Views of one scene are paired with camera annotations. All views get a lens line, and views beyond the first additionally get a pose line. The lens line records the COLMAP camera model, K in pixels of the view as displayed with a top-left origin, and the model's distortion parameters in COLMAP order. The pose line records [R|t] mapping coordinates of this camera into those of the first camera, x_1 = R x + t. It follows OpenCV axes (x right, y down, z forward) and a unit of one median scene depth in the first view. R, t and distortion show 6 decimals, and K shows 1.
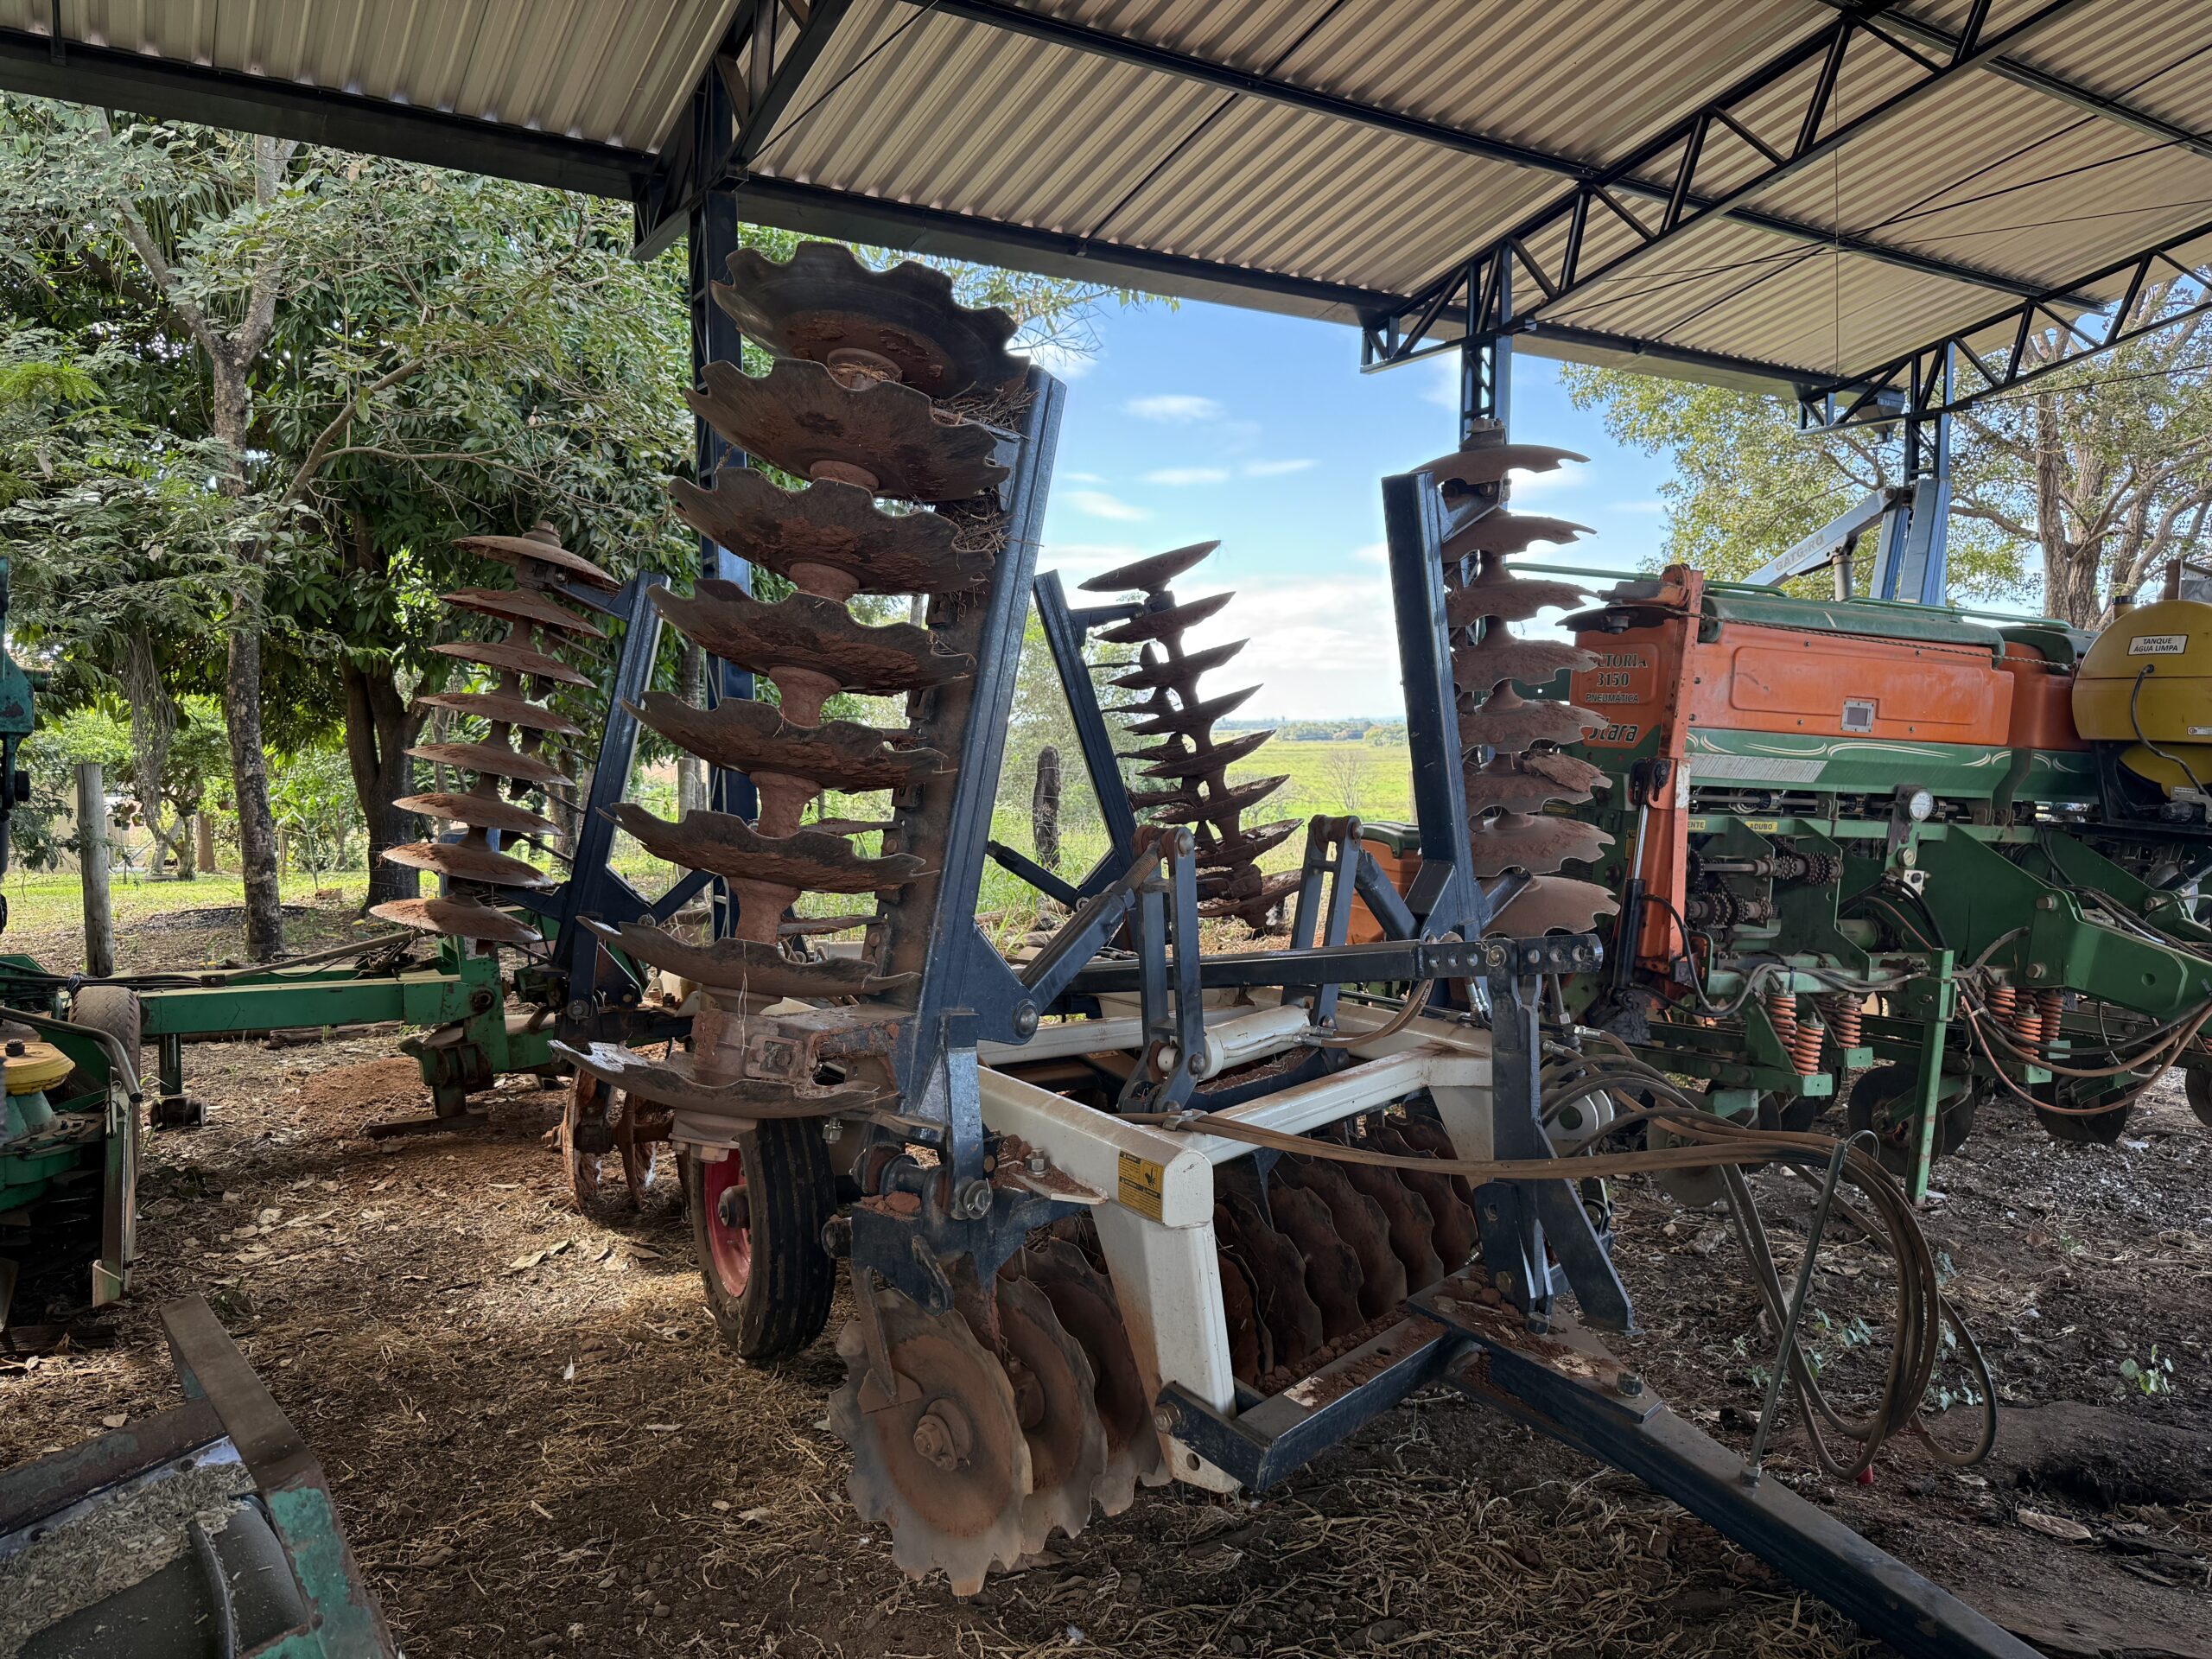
lens RADIAL K [[1566.2, 0, 1101.3], [0, 1566.2, 831.0], [0, 0, 1]] dist [0.018739, -0.021676]
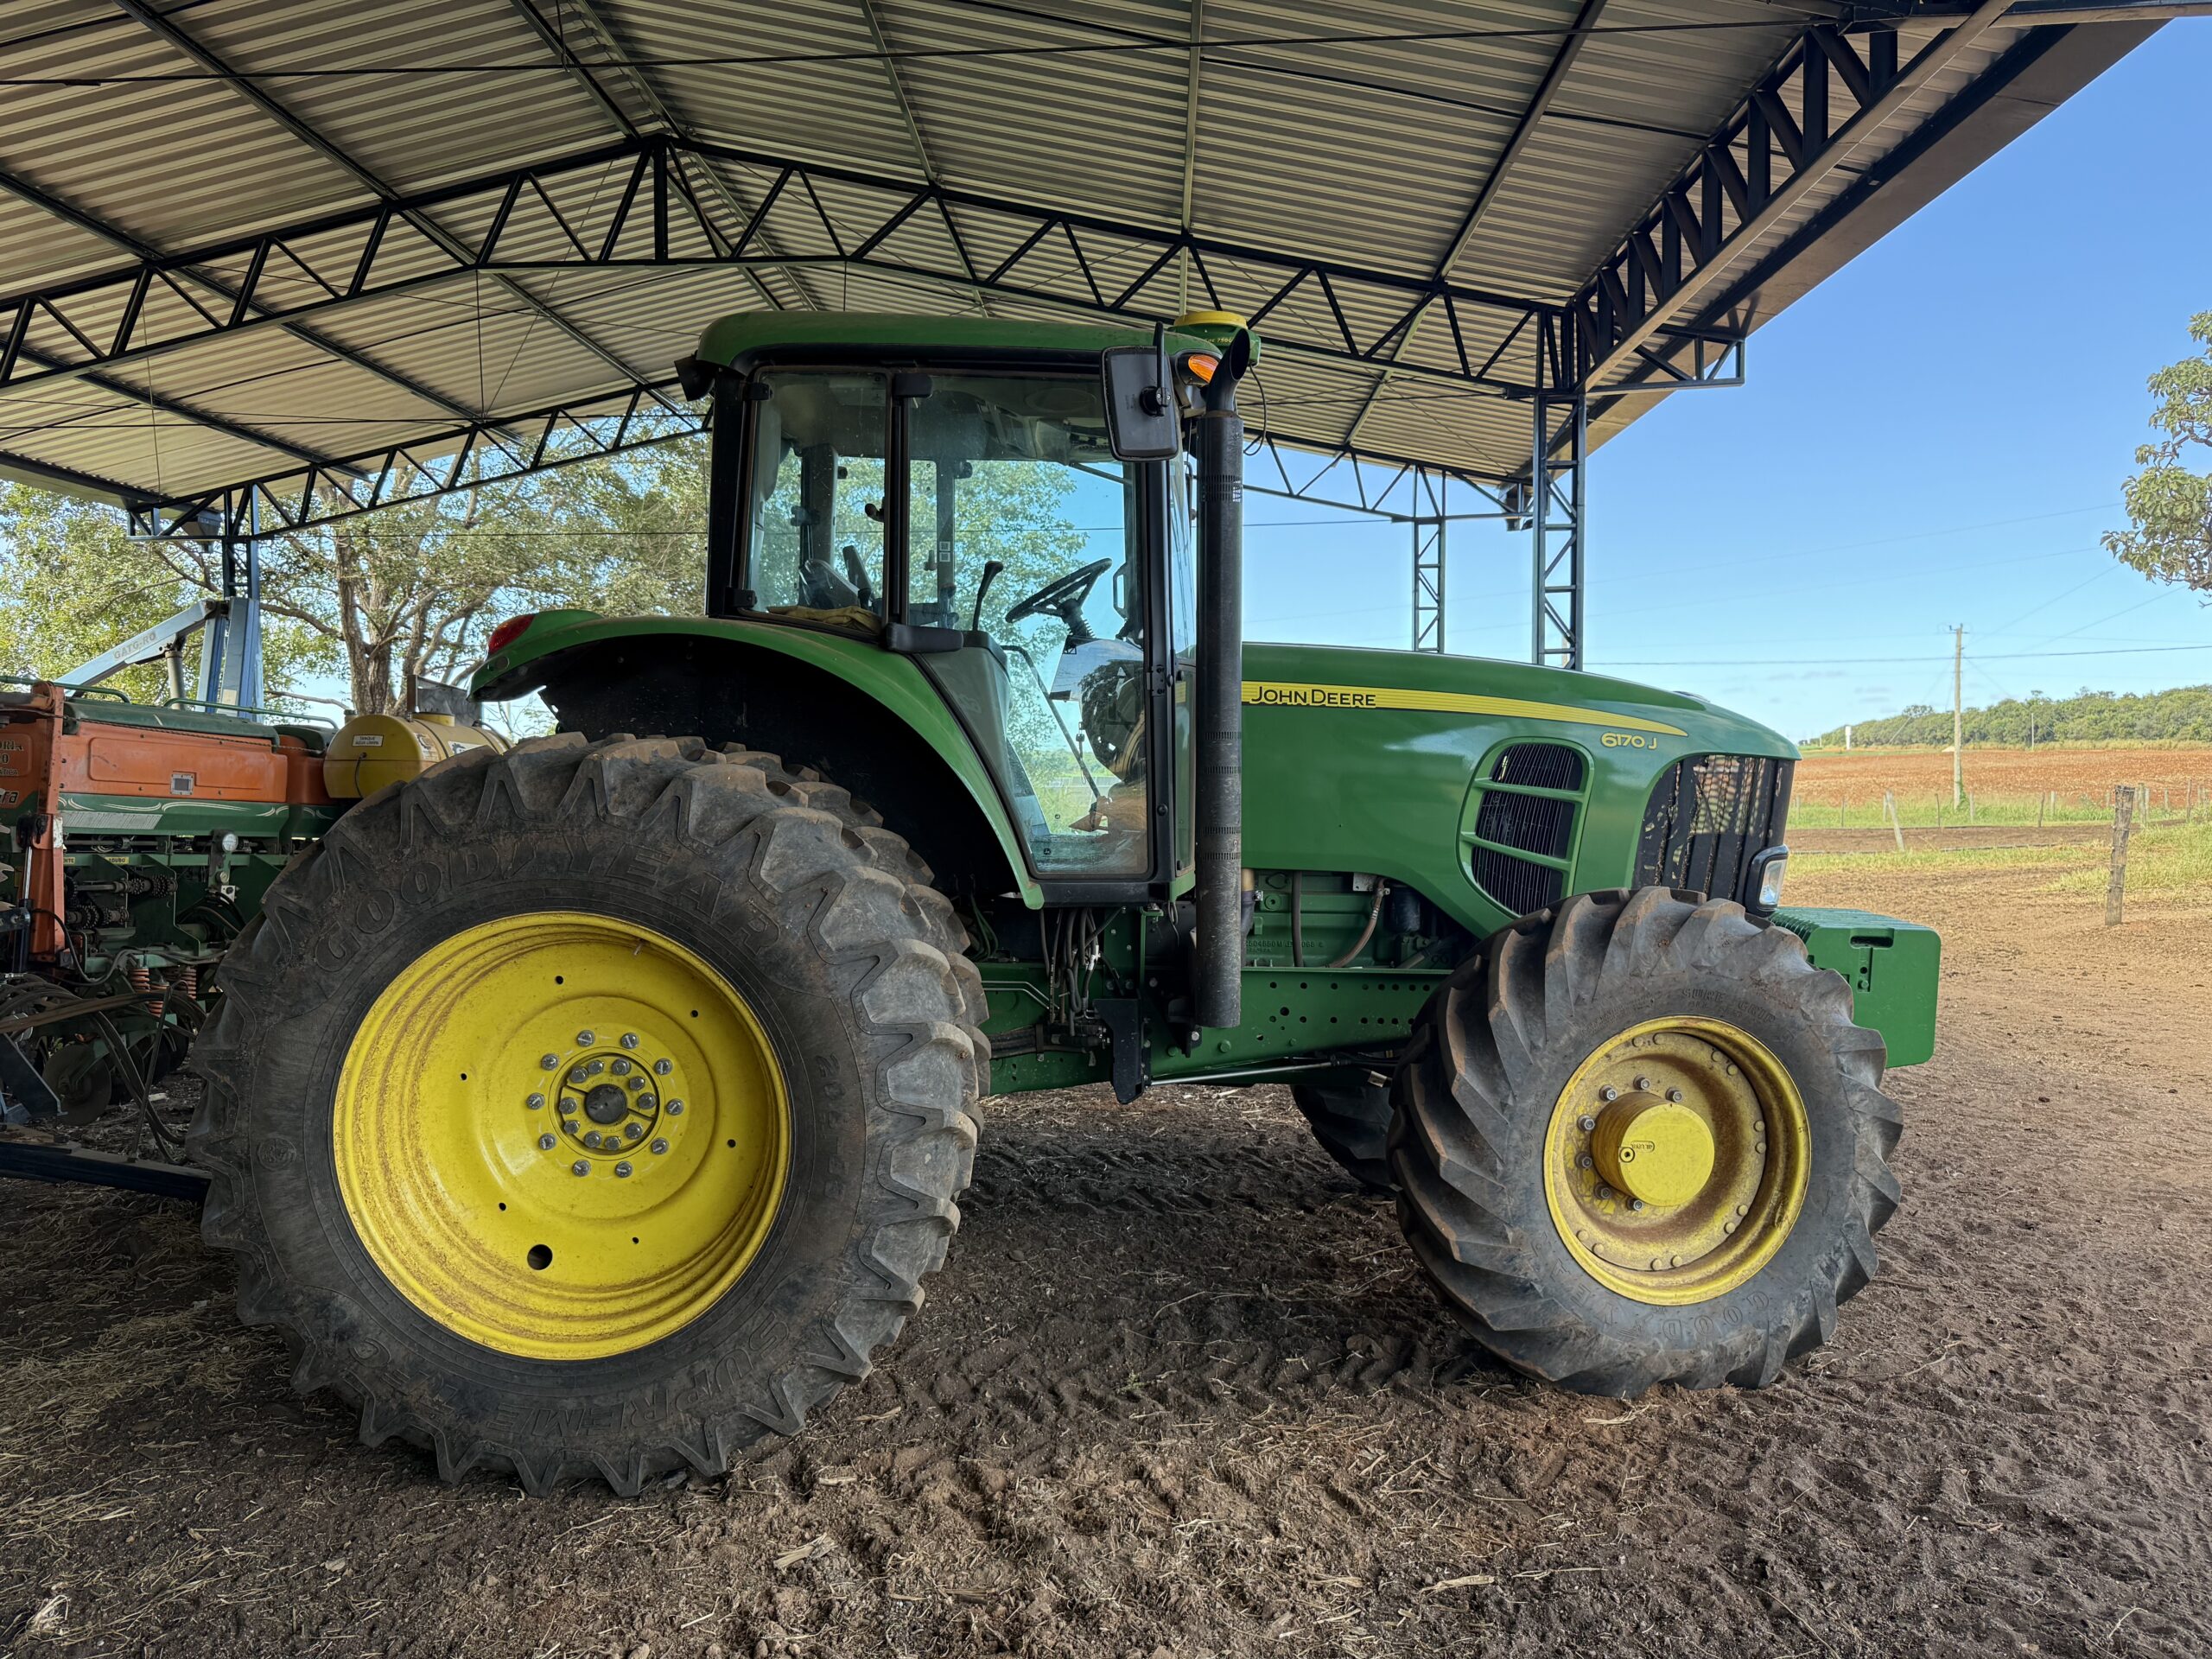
lens RADIAL K [[1566.2, 0, 1101.3], [0, 1566.2, 831.0], [0, 0, 1]] dist [0.018739, -0.021676]
pose [[0.571919, -0.031084, 0.819721, -0.180948], [0.063469, 0.997963, -0.006439, 0.026844], [-0.817851, 0.055710, 0.572727, -0.418487]]
